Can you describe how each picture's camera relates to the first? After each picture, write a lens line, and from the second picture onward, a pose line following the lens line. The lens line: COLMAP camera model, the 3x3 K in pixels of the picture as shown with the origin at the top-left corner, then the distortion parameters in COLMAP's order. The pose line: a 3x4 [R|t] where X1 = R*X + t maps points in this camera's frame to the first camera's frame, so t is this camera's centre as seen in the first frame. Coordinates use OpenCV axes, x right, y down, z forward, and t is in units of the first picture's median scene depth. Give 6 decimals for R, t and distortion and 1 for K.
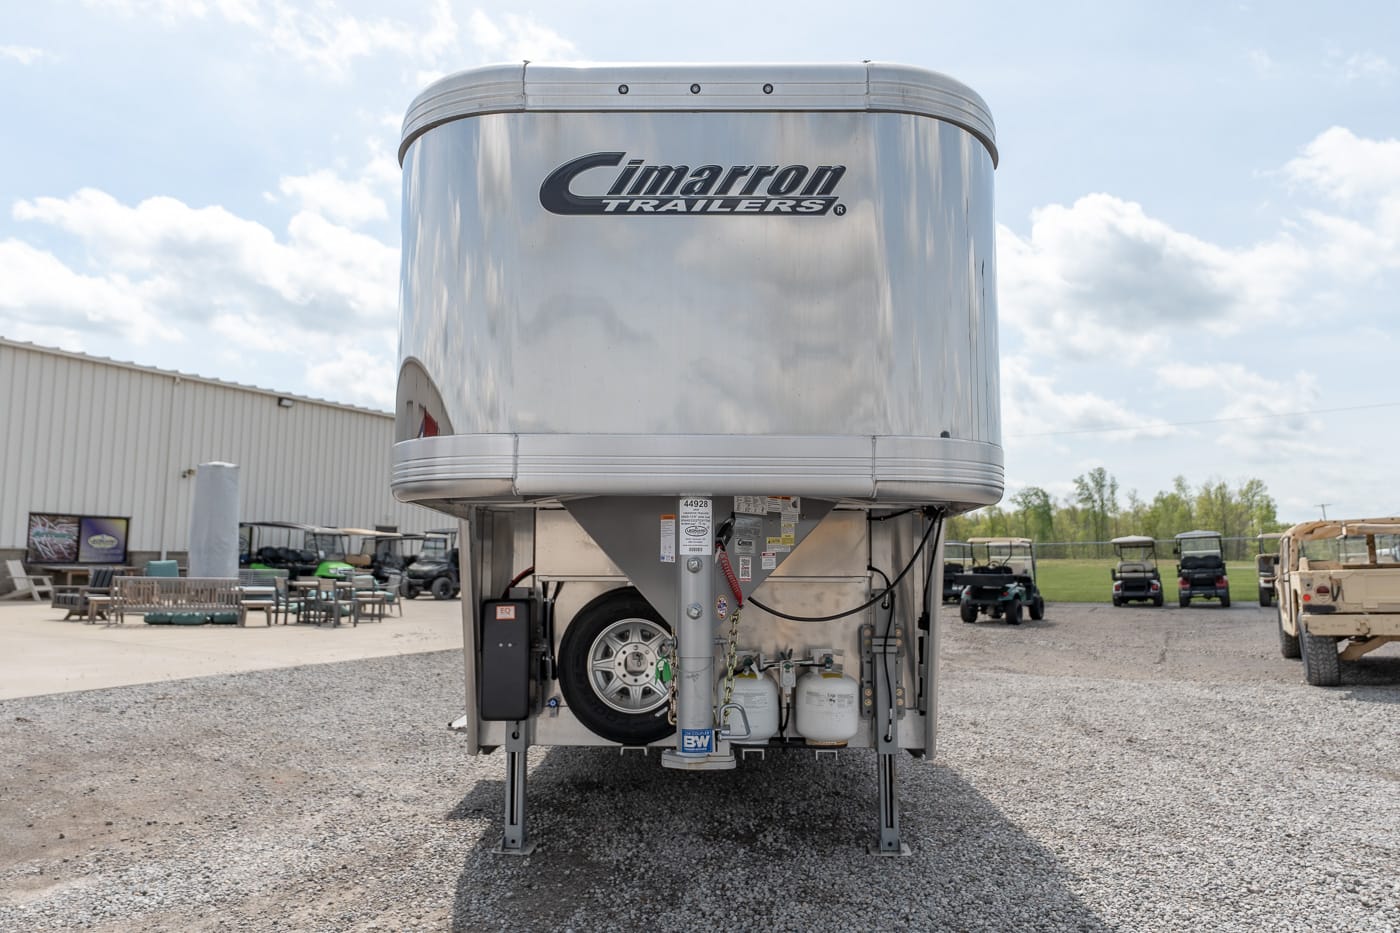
lens RADIAL K [[999.9, 0, 692.6], [0, 999.9, 490.9], [0, 0, 1]] dist [-0.004433, 0.007193]
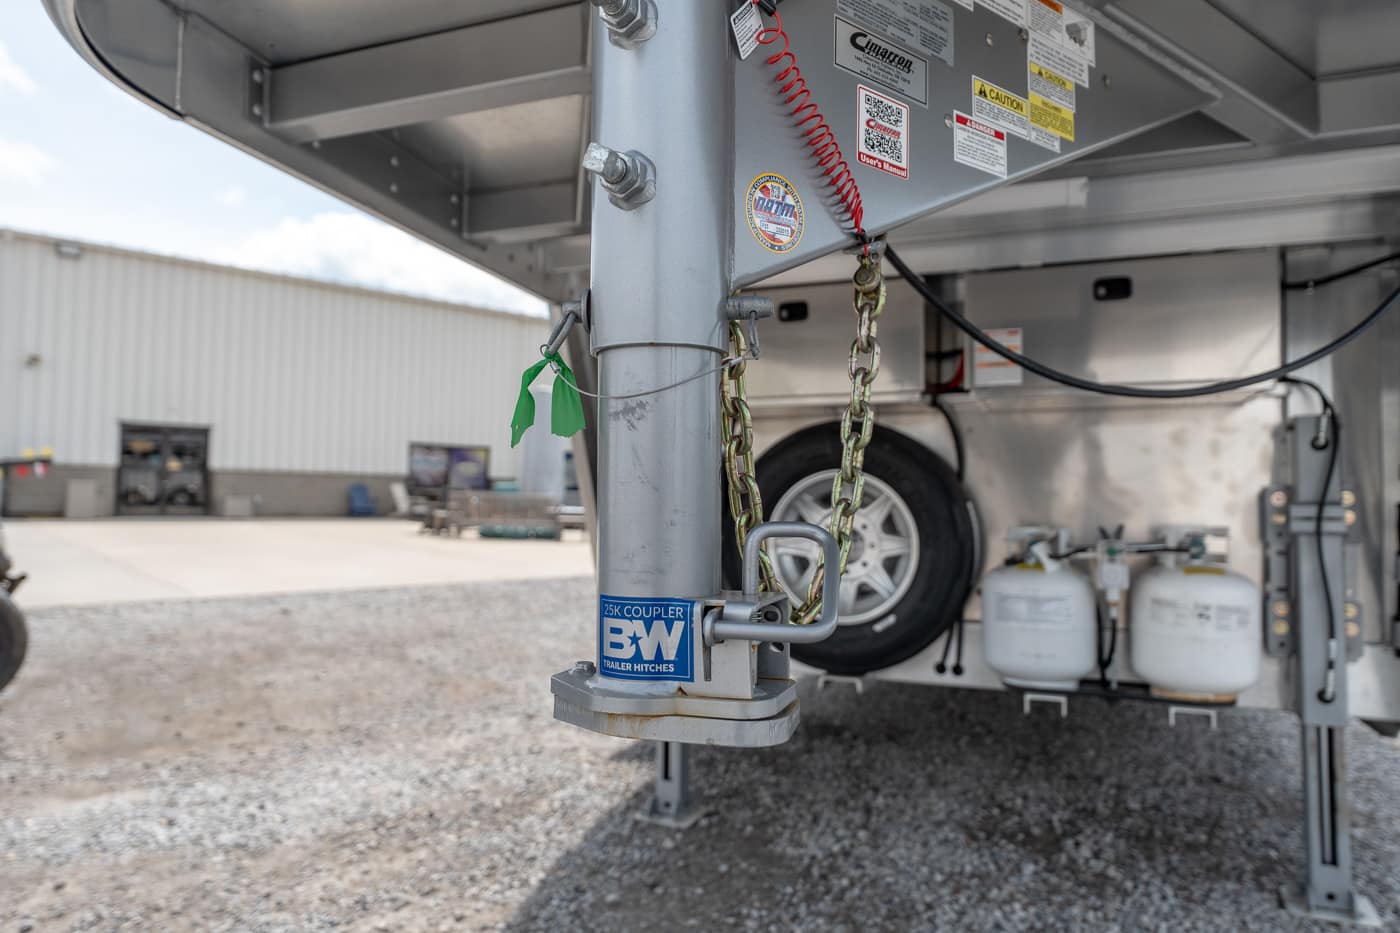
lens RADIAL K [[922.5, 0, 691.6], [0, 922.5, 475.0], [0, 0, 1]] dist [0.002959, -0.007674]
pose [[0.930440, -0.008996, -0.366333, 0.063958], [0.020542, 0.999407, 0.027630, 0.111046], [0.365867, -0.033234, 0.930074, 0.430471]]
